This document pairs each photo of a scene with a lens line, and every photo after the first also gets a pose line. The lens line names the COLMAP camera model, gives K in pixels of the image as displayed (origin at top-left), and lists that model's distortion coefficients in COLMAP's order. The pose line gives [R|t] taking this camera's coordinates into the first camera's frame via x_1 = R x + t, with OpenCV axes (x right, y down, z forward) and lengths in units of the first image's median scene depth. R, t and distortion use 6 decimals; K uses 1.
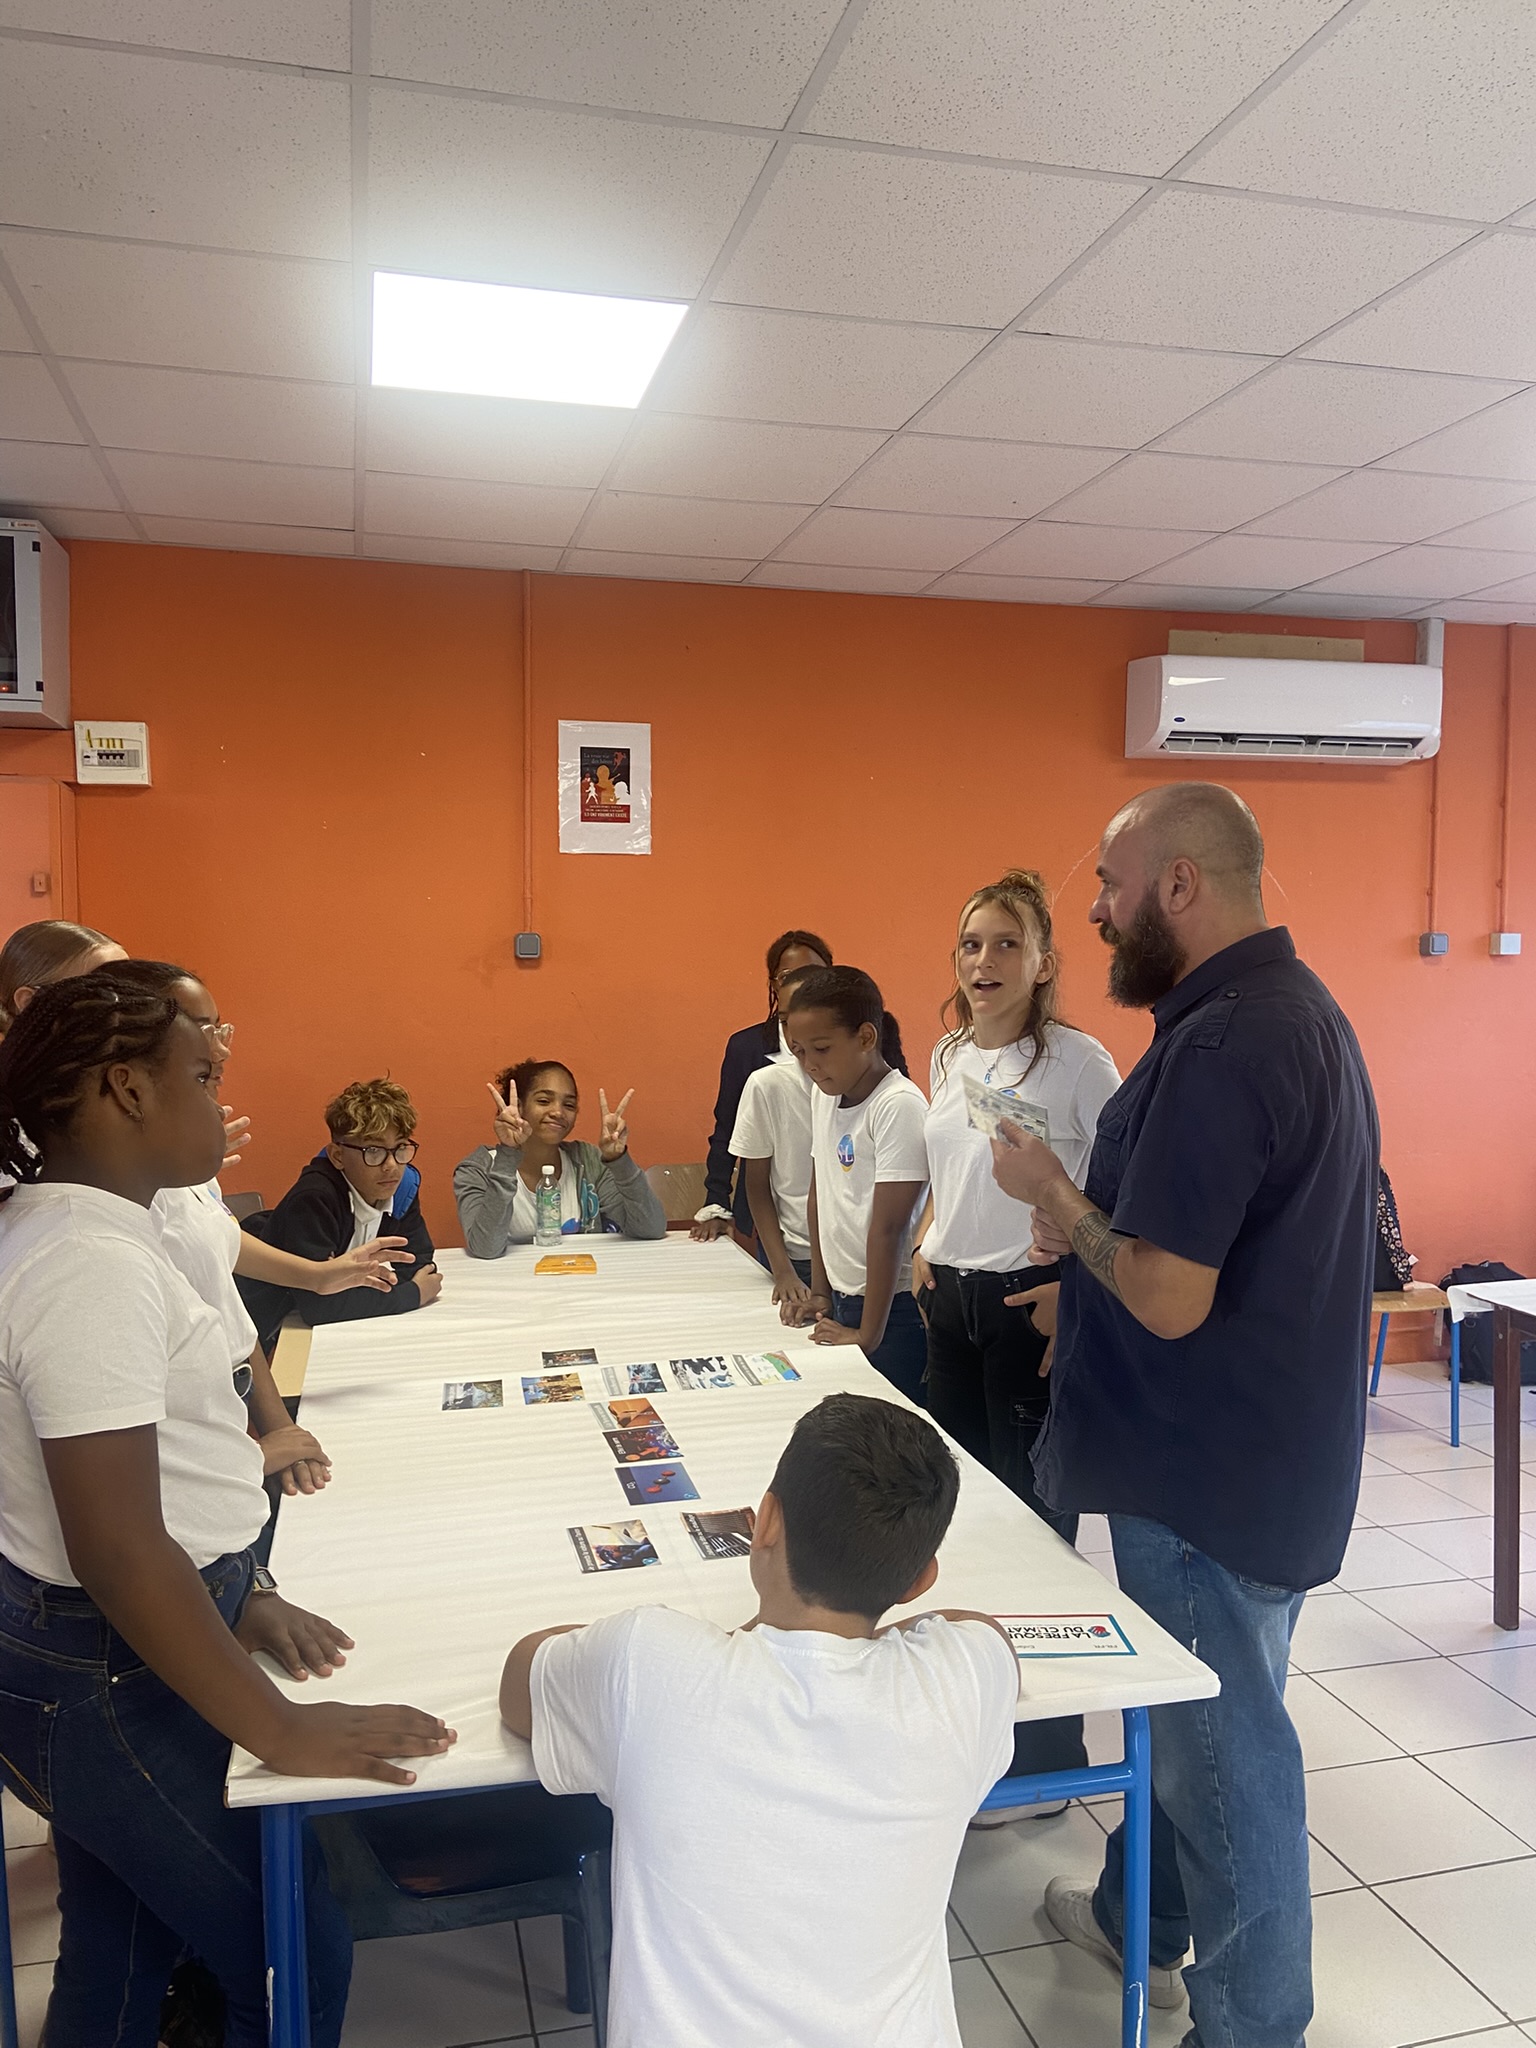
lens RADIAL K [[1544.8, 0, 766.1], [0, 1544.8, 1028.2], [0, 0, 1]] dist [0.009980, -0.009134]
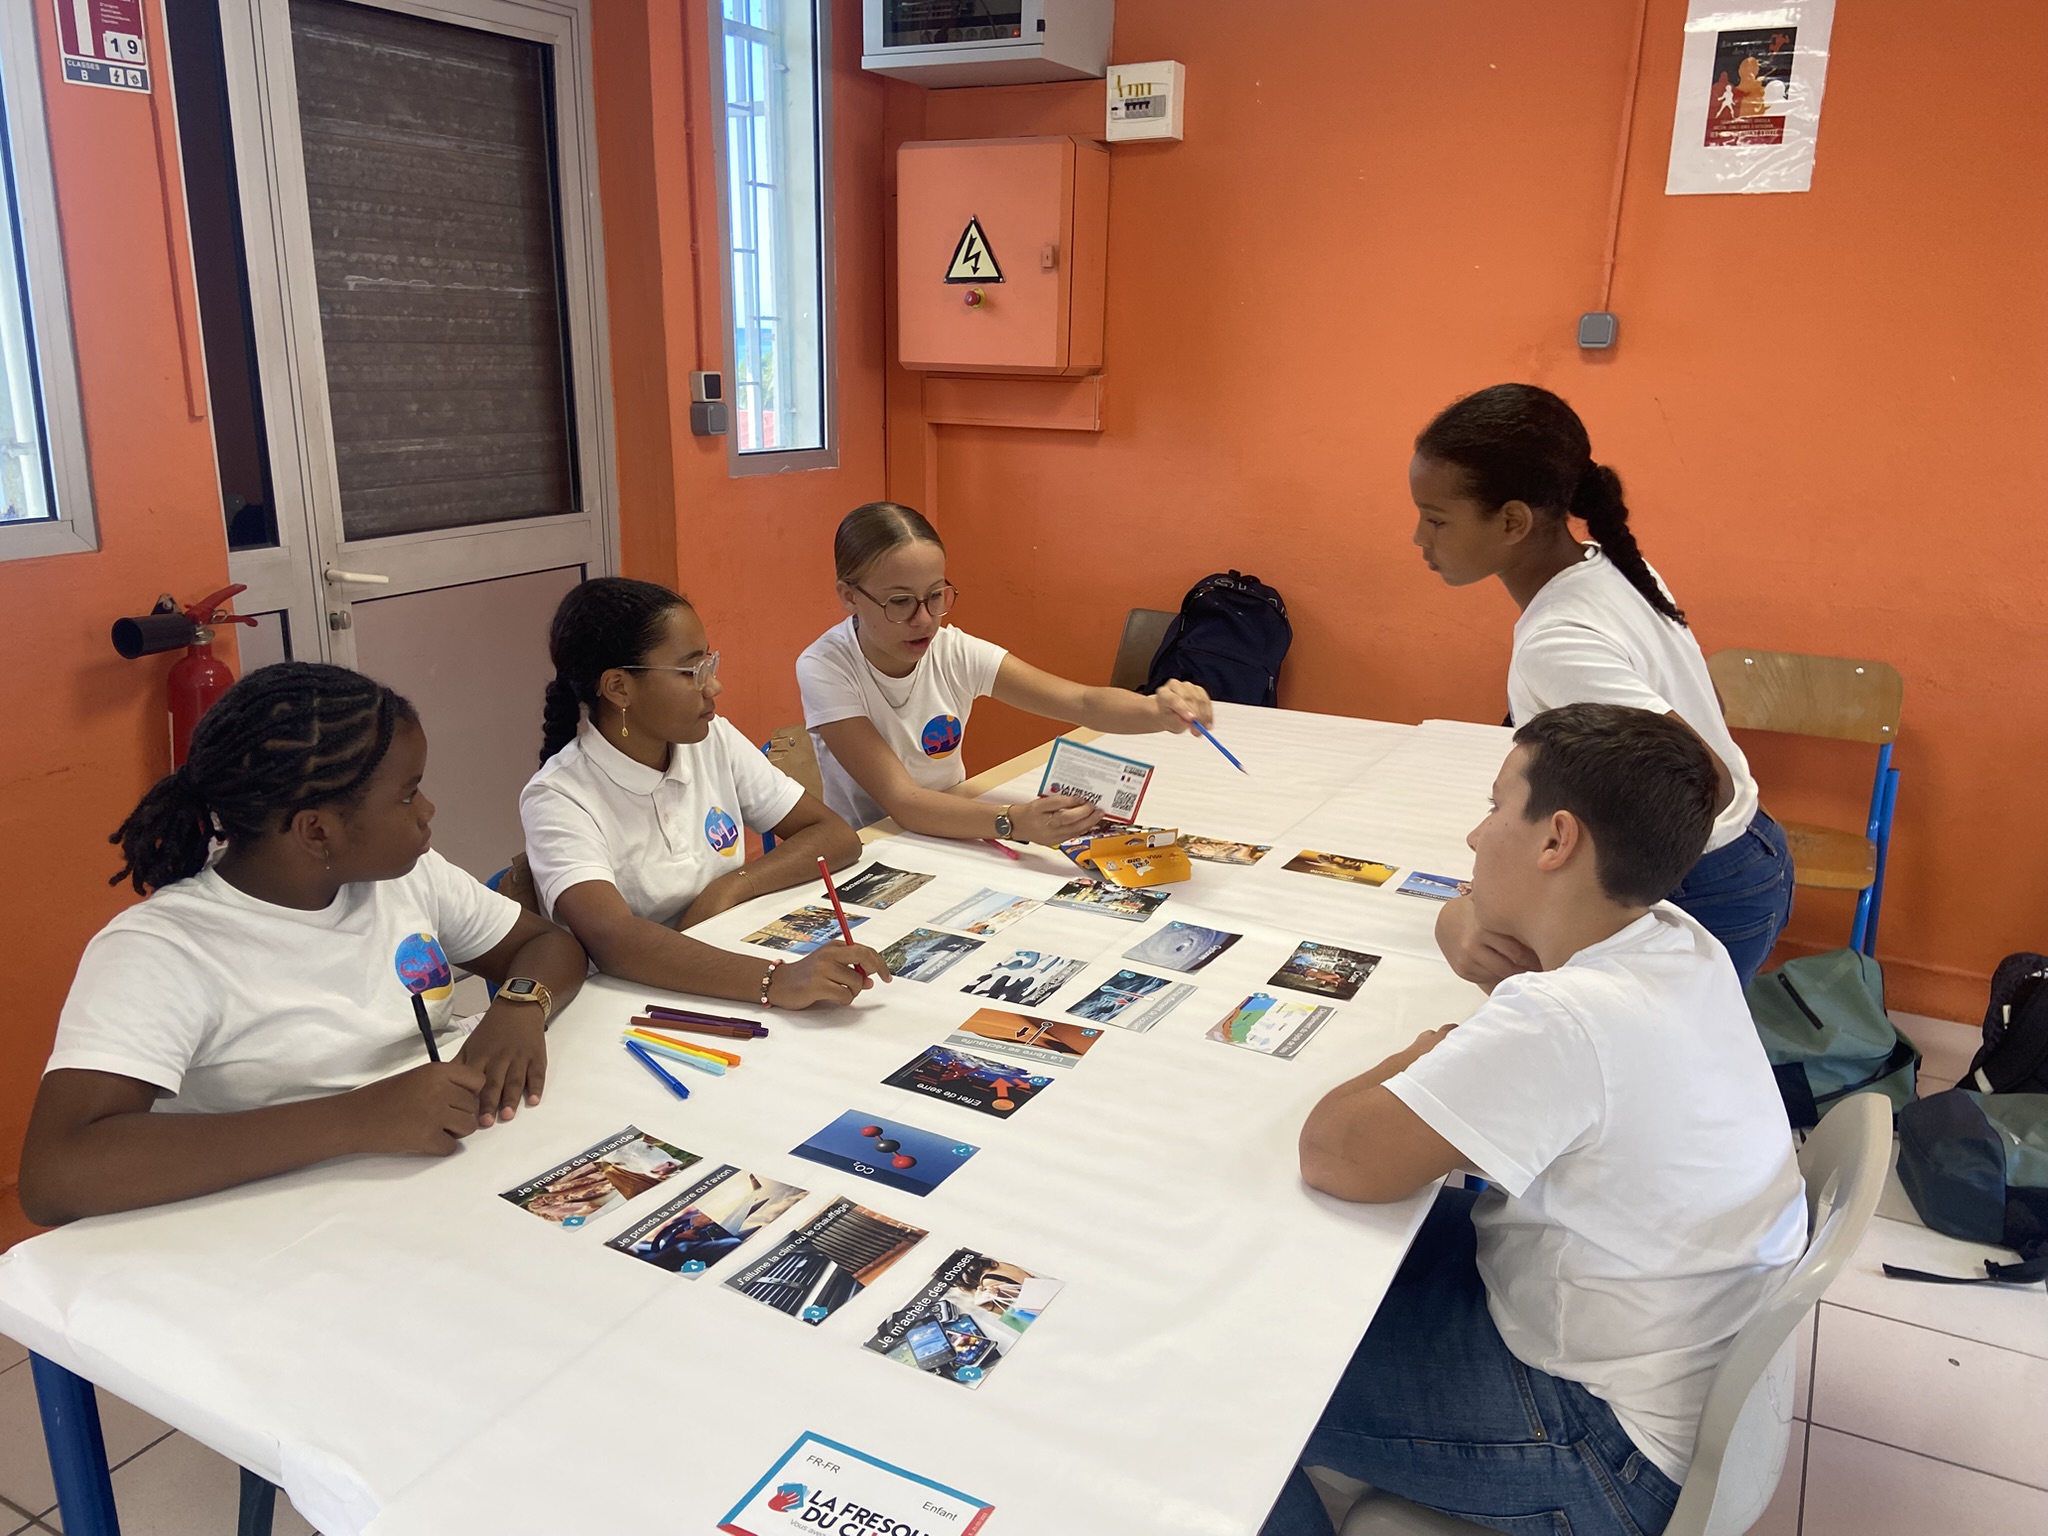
lens RADIAL K [[1544.8, 0, 1018.2], [0, 1544.8, 766.8], [0, 0, 1]] dist [0.009980, -0.009134]
pose [[0.733917, 0.189166, -0.652367, 0.161545], [-0.044378, 0.971739, 0.231848, -0.010007], [0.677788, -0.141207, 0.721571, 0.245848]]
